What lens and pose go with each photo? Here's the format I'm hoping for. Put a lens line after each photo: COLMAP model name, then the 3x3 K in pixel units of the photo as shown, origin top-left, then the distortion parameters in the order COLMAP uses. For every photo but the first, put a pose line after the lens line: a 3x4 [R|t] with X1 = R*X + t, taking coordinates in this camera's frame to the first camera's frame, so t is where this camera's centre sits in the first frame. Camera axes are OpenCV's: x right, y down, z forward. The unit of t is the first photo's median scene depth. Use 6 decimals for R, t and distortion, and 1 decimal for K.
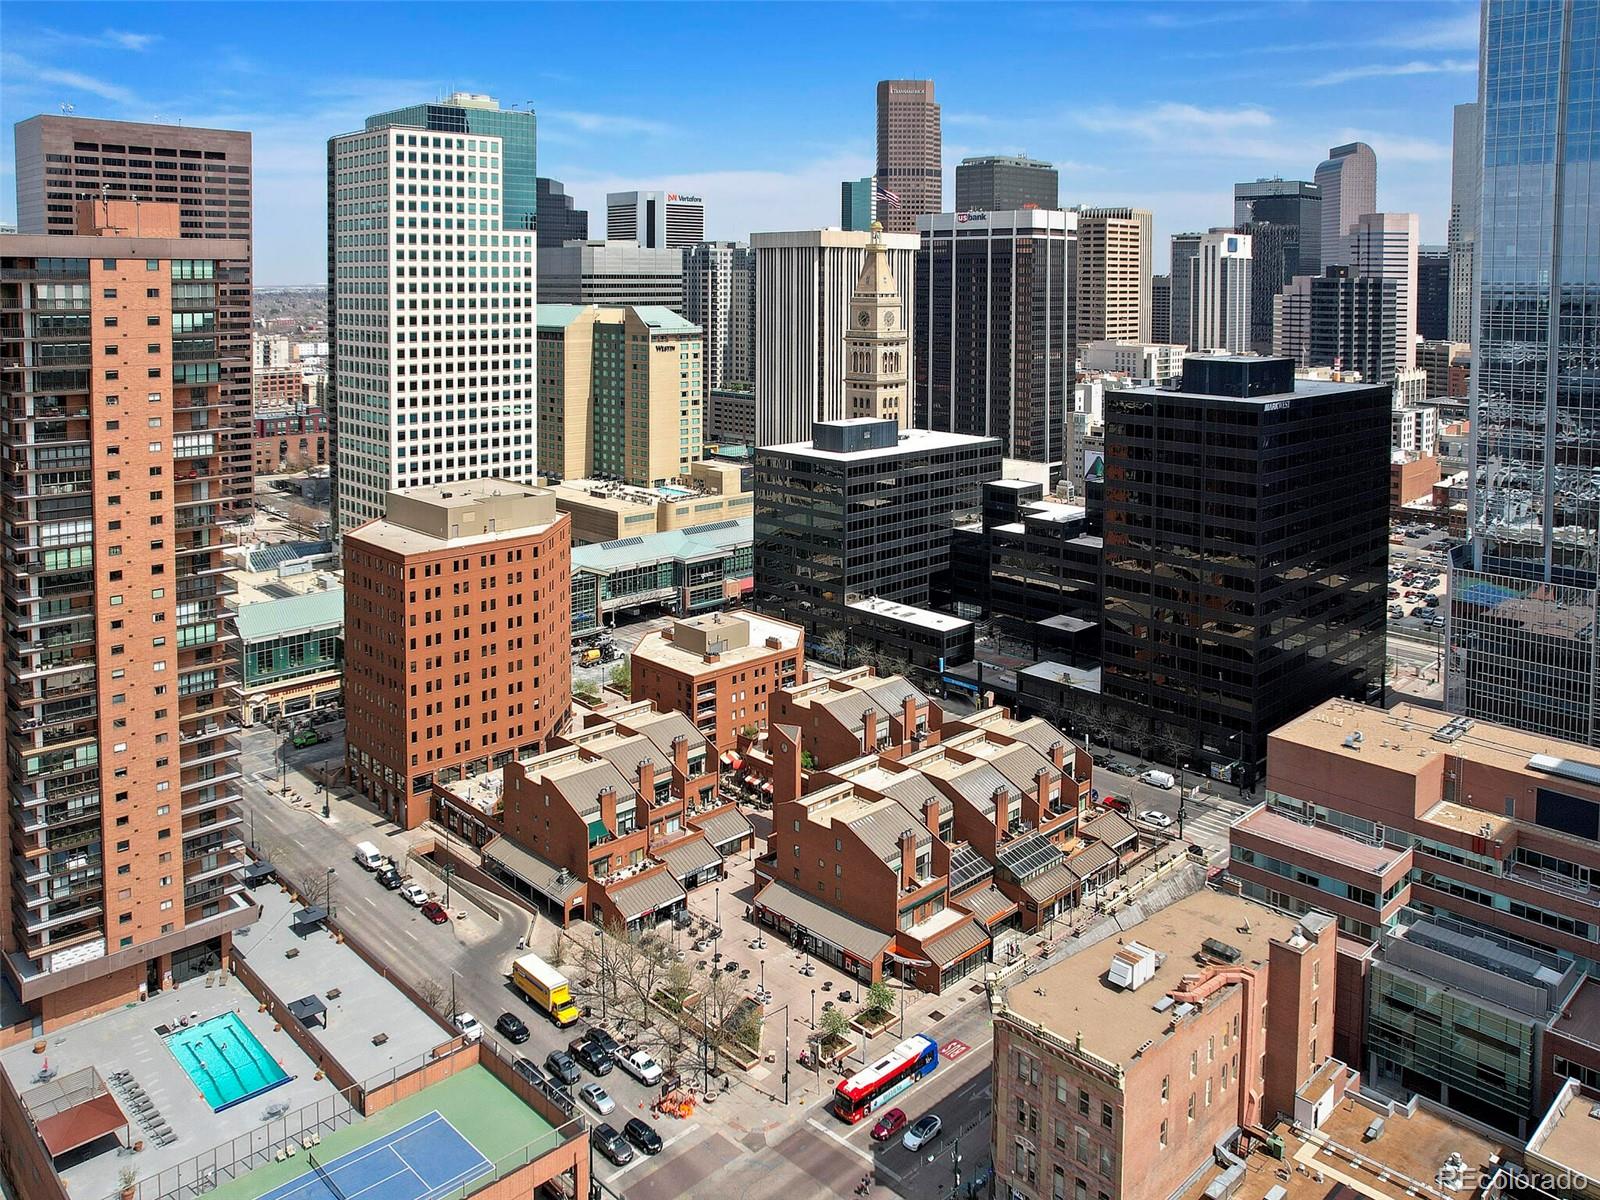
lens RADIAL K [[1146.3, 0, 800.0], [0, 1146.3, 600.0], [0, 0, 1]] dist [-0.083545, 0.074916]
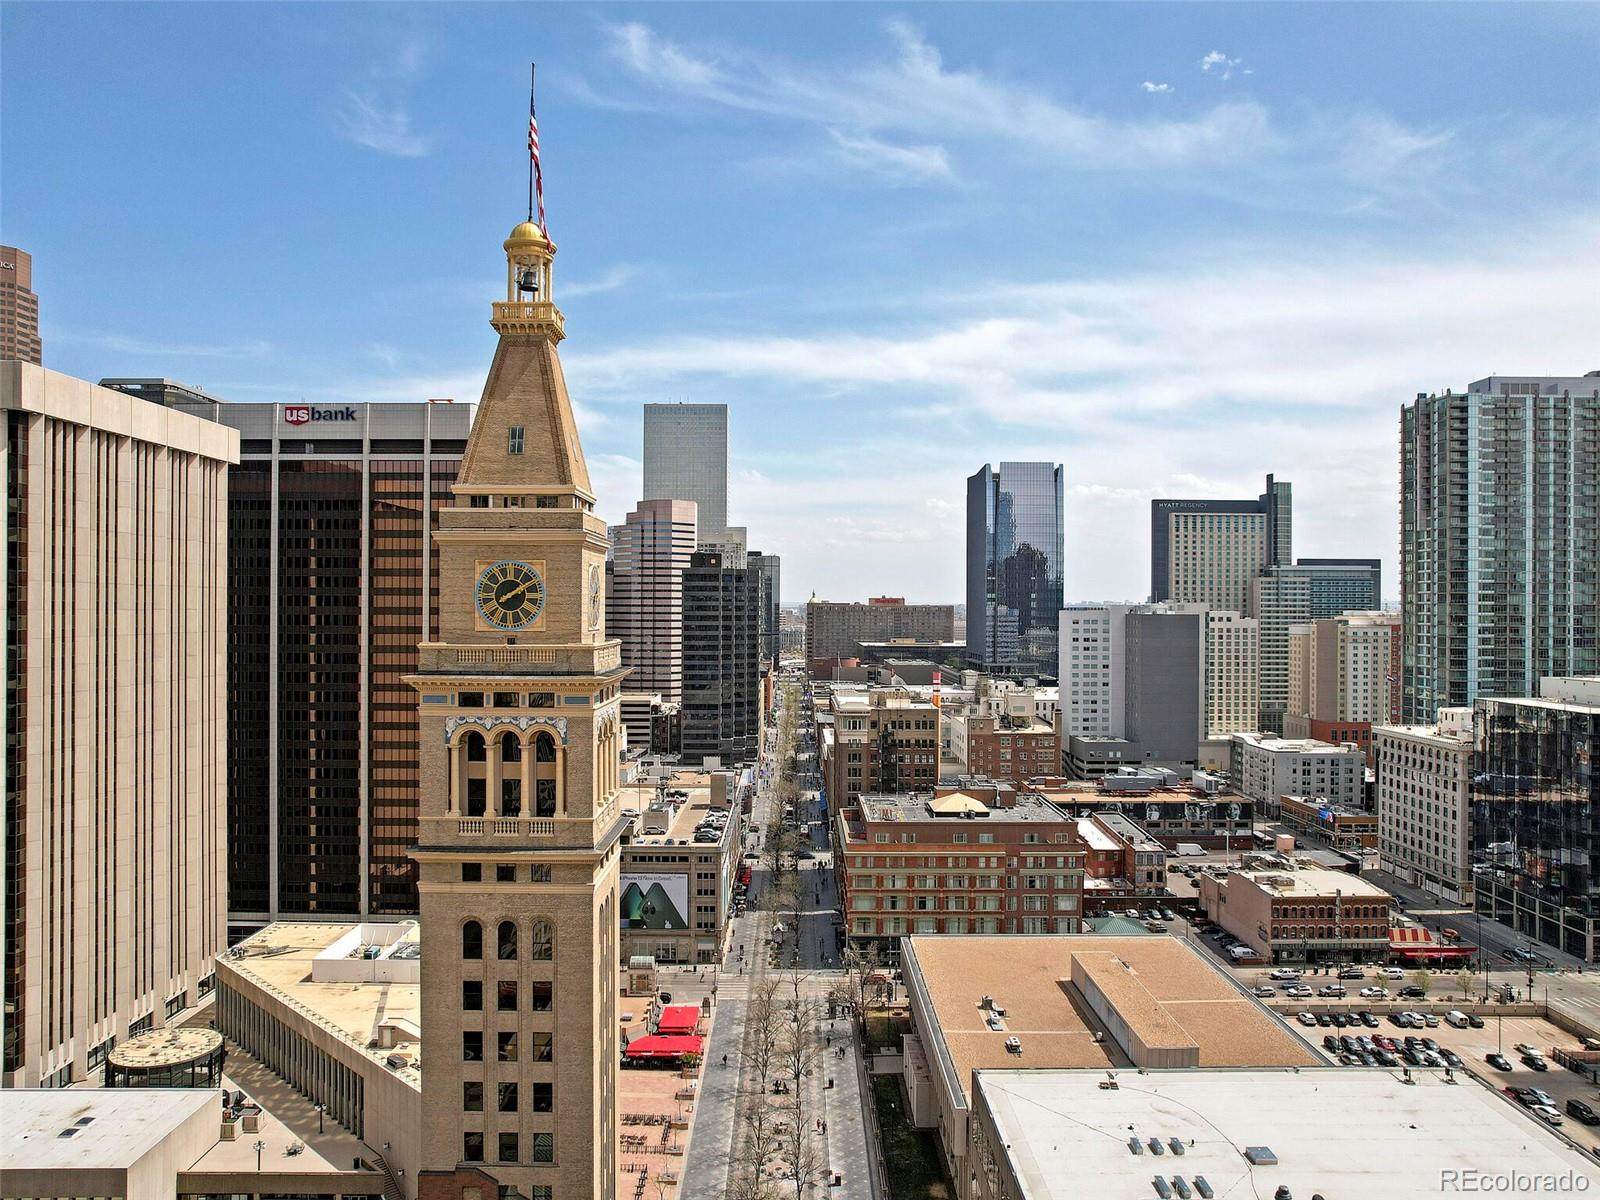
lens RADIAL K [[1146.3, 0, 800.0], [0, 1146.3, 600.0], [0, 0, 1]] dist [-0.083545, 0.074916]
pose [[0.686661, 0.008463, 0.726929, -0.057093], [0.189355, 0.963335, -0.190081, -0.136838], [-0.701885, 0.268169, 0.659881, 0.579826]]
